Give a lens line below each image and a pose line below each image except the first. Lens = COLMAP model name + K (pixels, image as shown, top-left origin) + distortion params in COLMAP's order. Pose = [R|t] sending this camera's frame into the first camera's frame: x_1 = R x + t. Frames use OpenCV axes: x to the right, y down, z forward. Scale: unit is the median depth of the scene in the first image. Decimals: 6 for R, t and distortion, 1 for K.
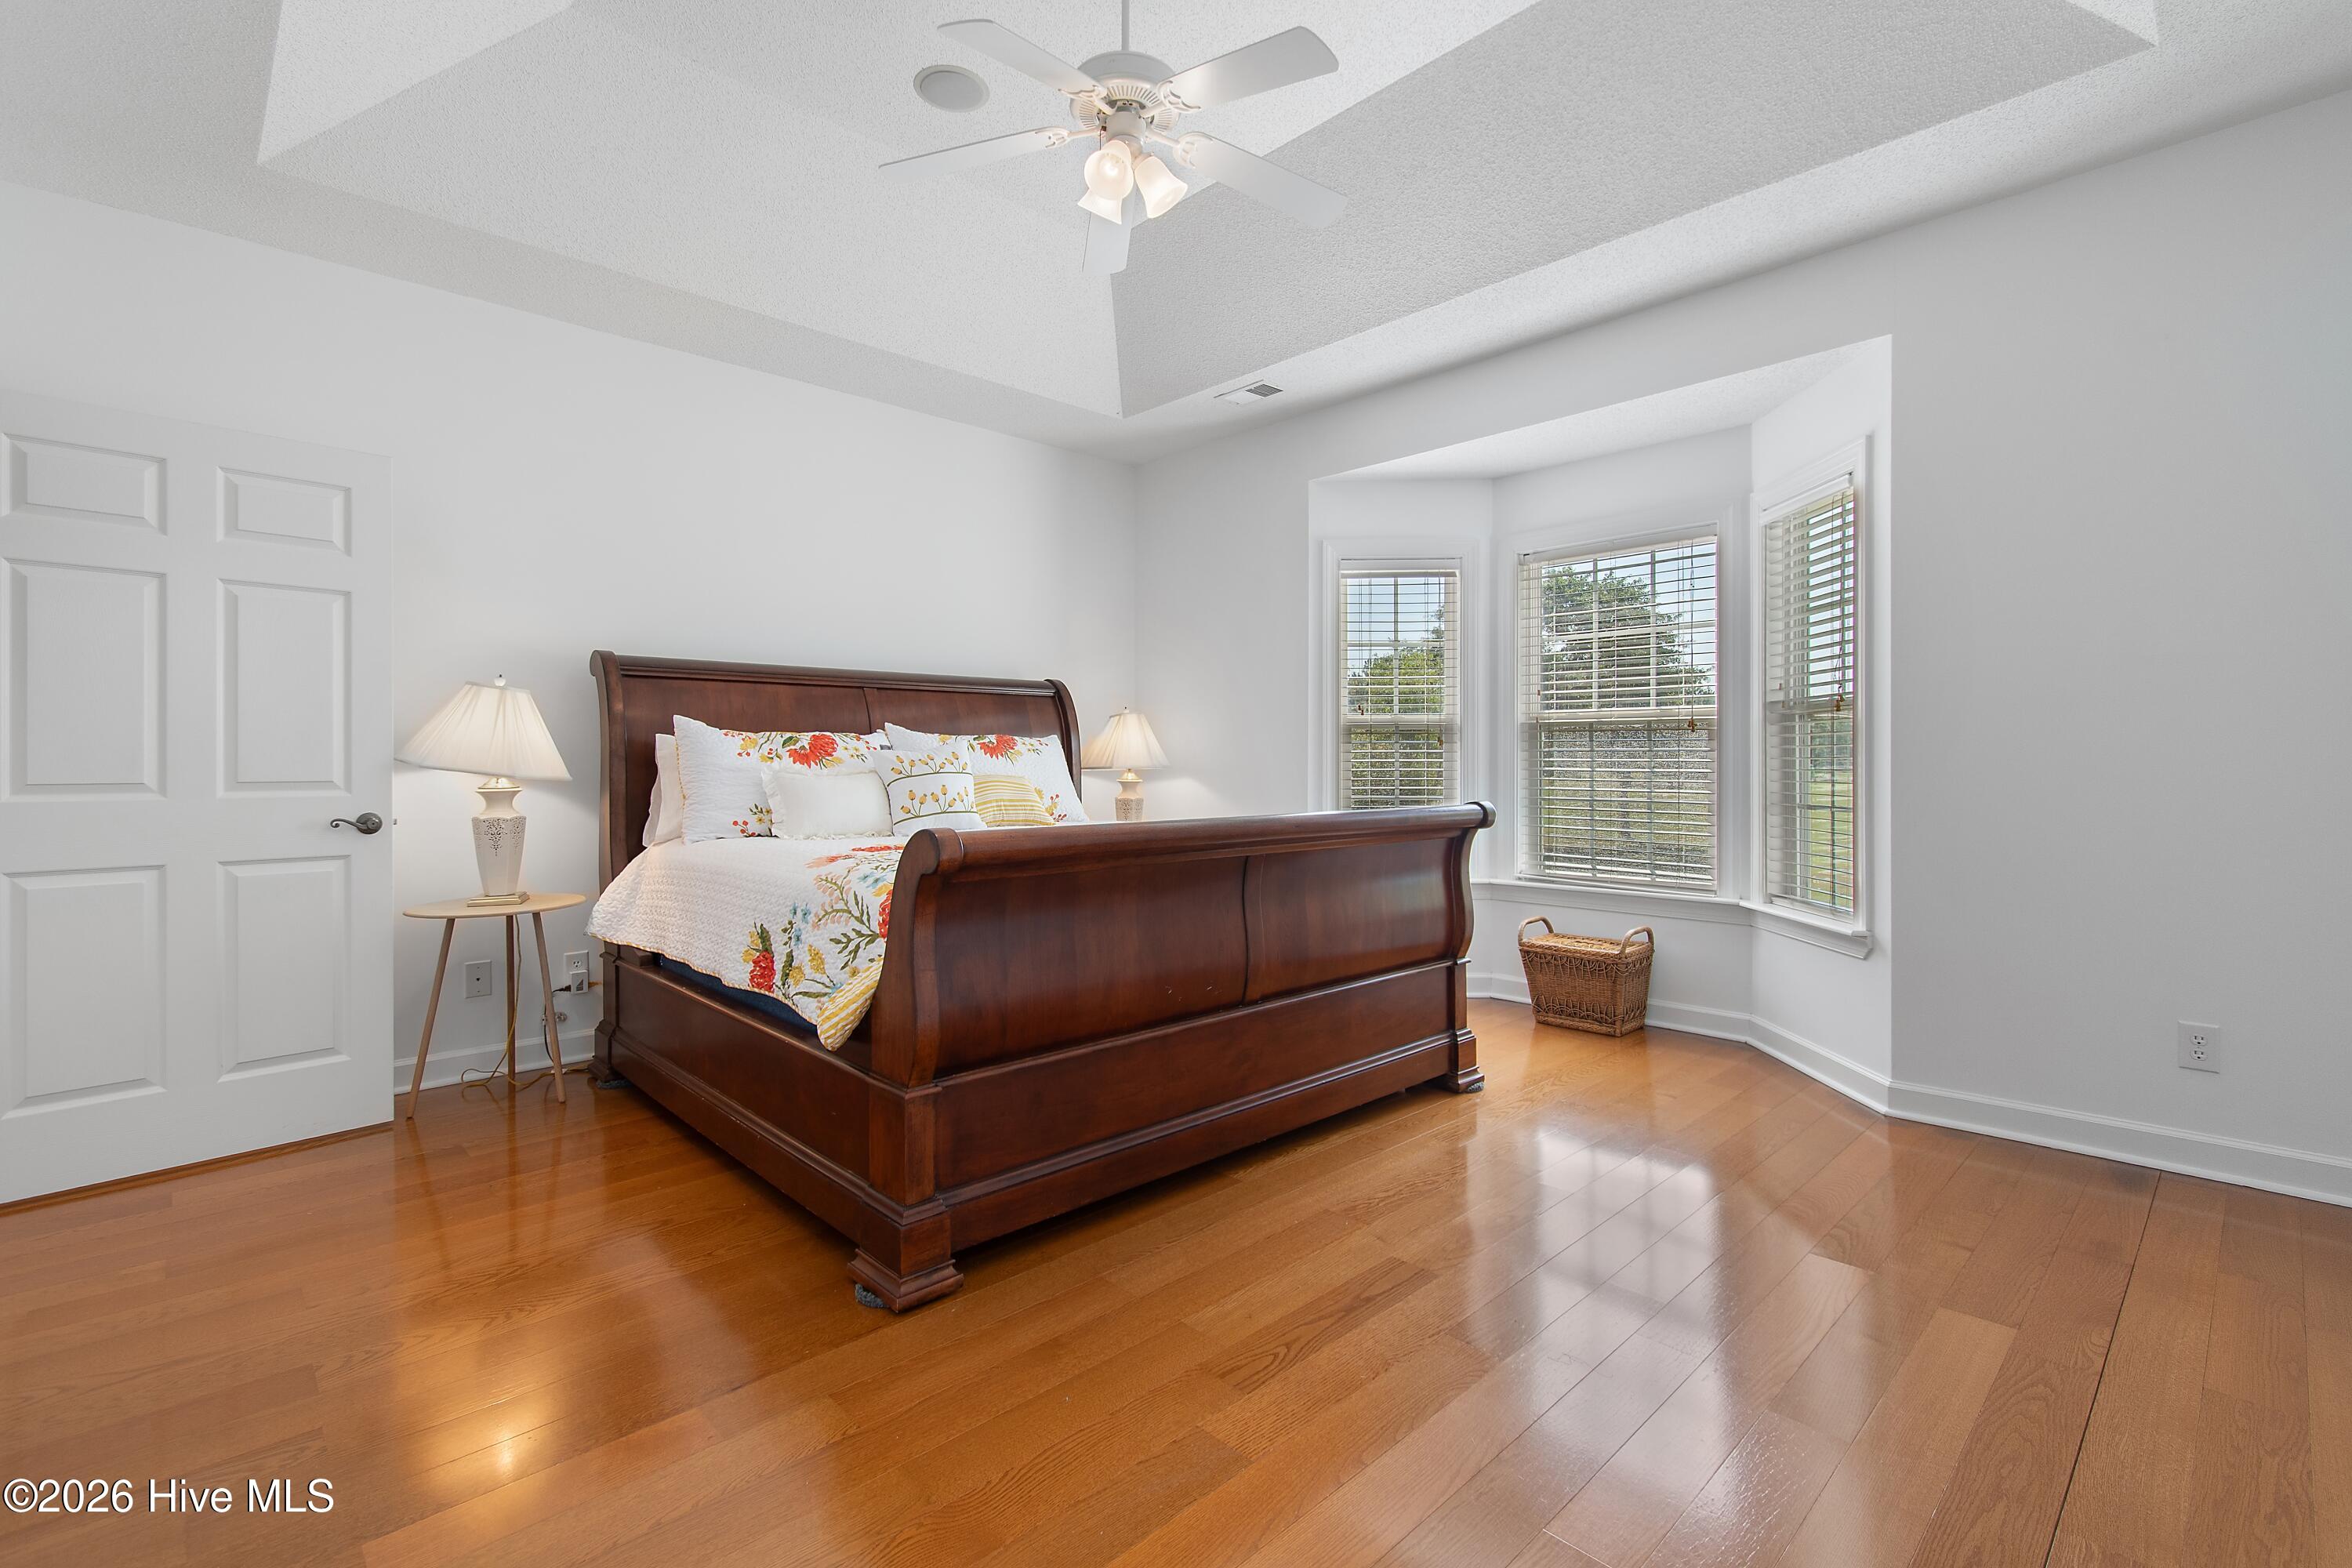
lens RADIAL K [[1030.1, 0, 1176.0], [0, 1030.1, 784.0], [0, 0, 1]] dist [-0.000841, -0.000263]
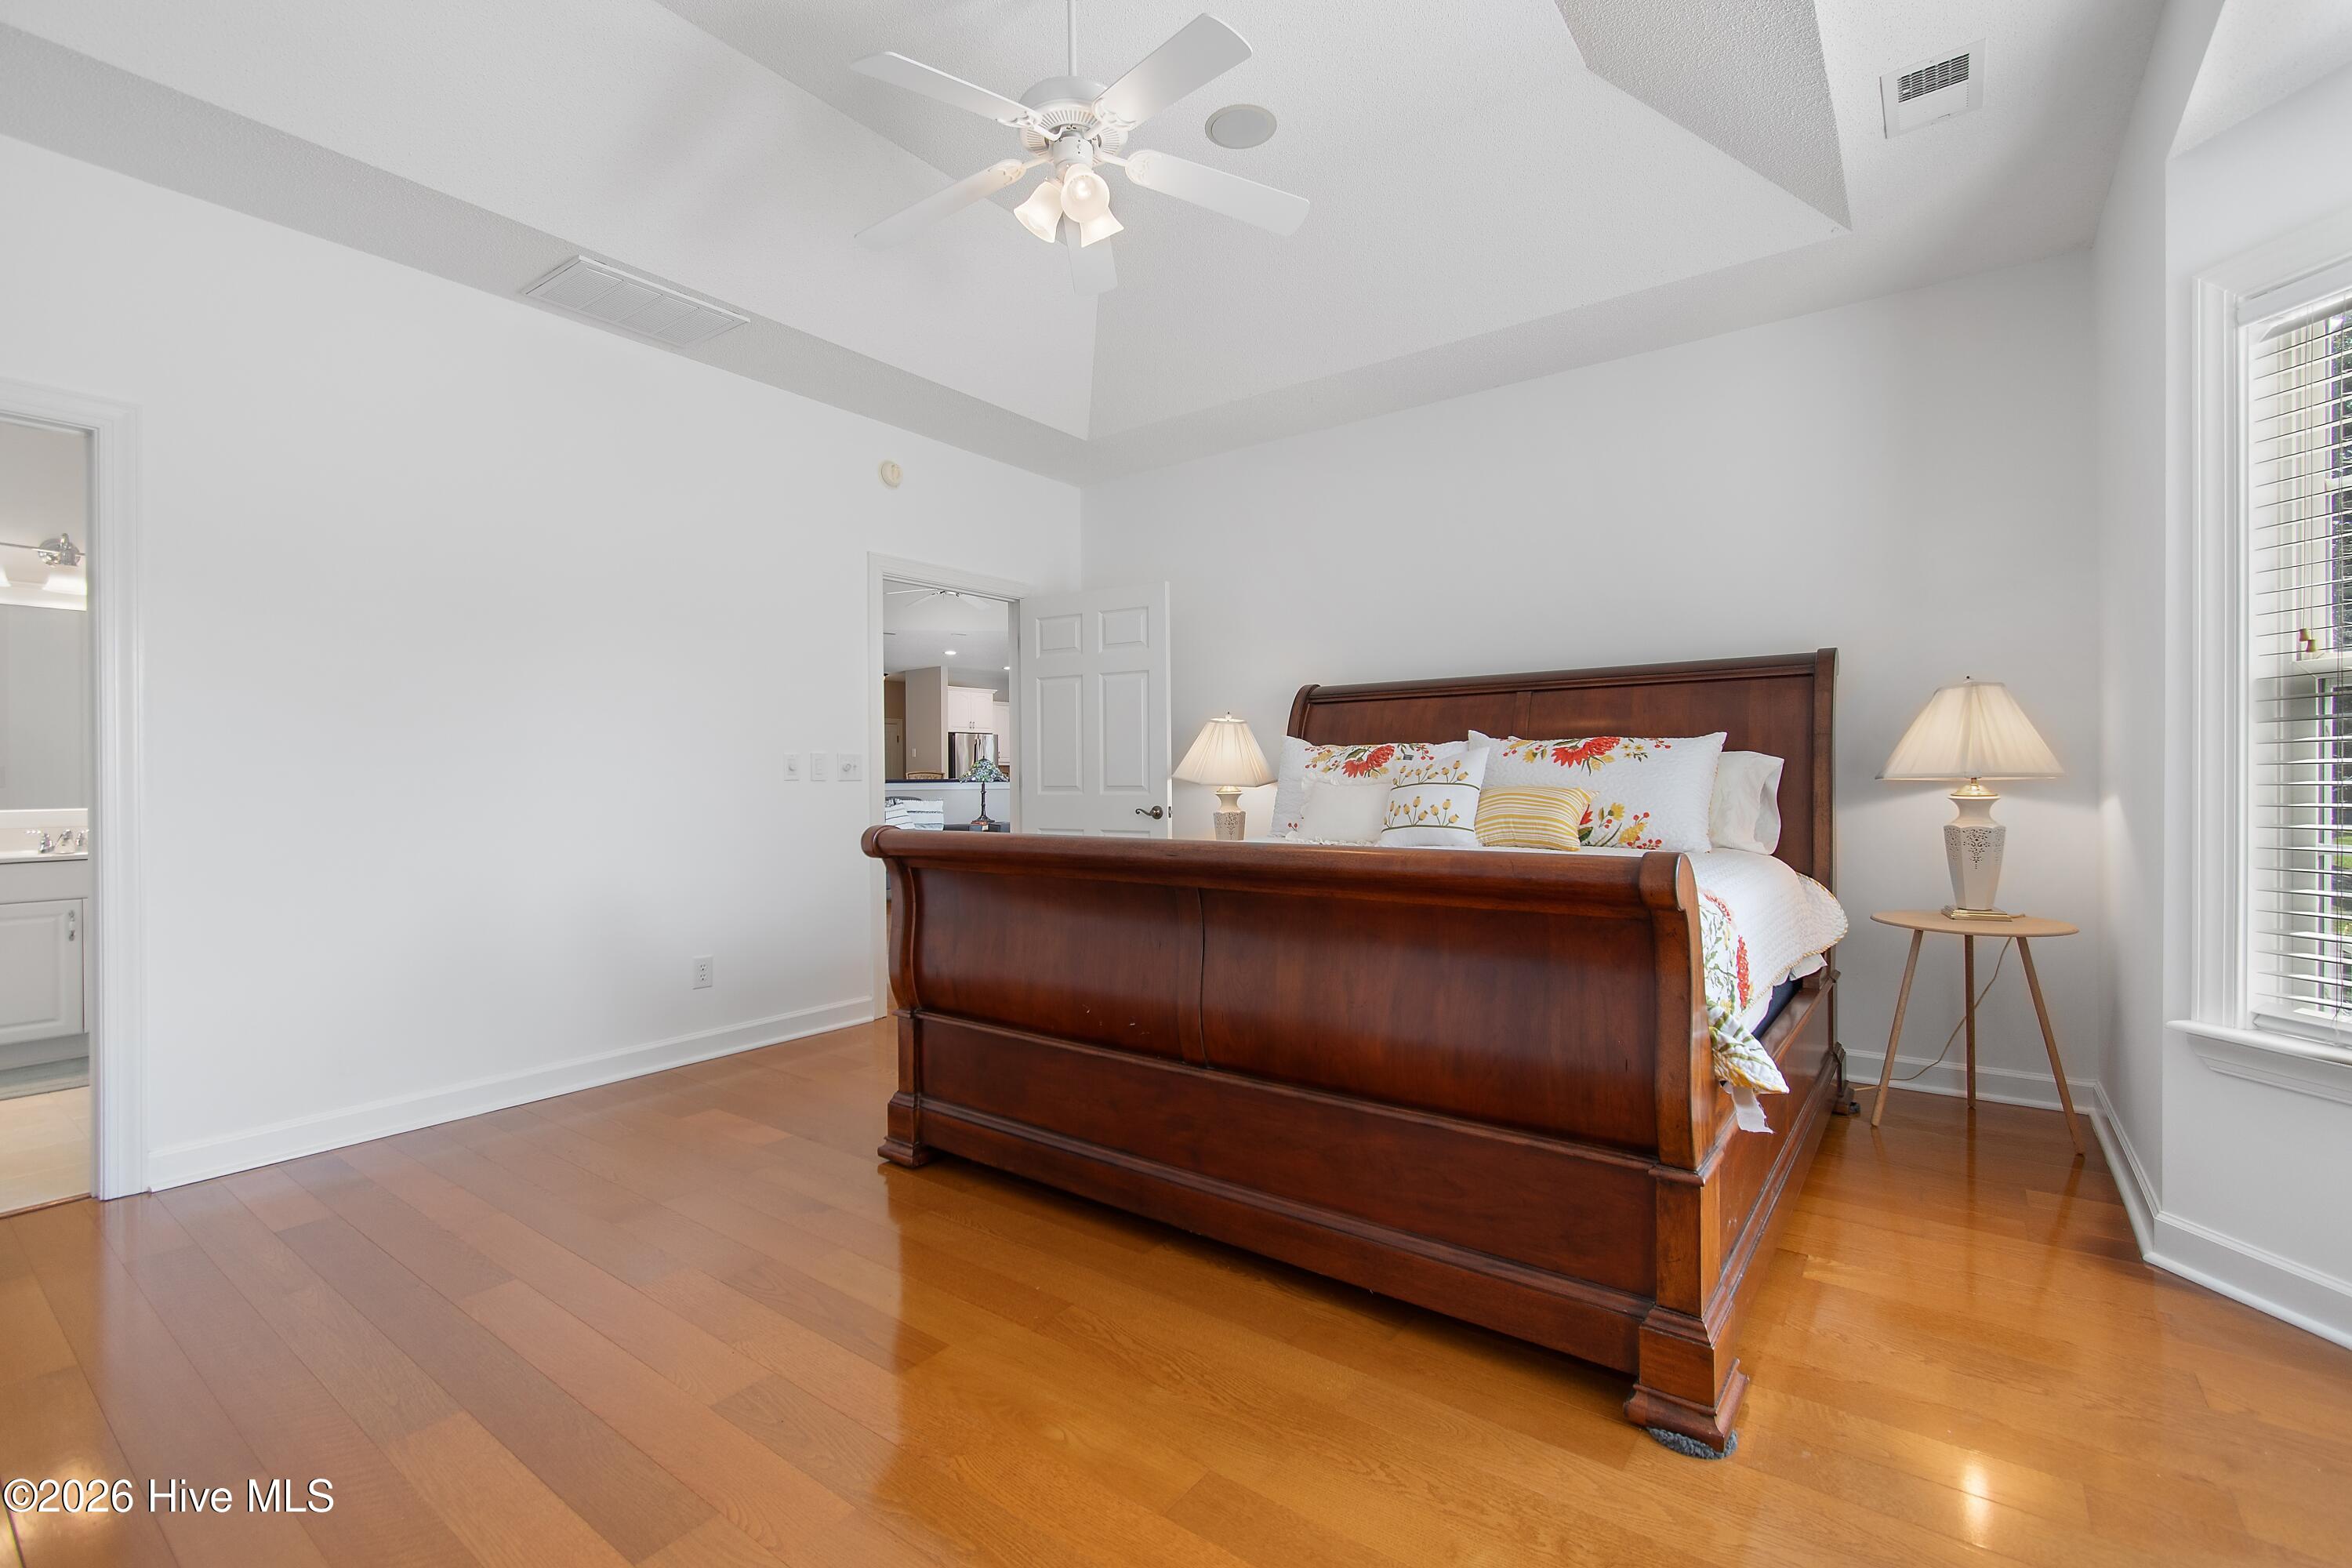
lens RADIAL K [[1035.9, 0, 1172.0], [0, 1035.9, 792.7], [0, 0, 1]] dist [0.001667, -0.000224]
pose [[0.168194, 0.015144, -0.985637, 0.664028], [-0.013073, 0.999828, 0.013131, -0.011827], [0.985667, 0.010677, 0.168364, 0.626016]]
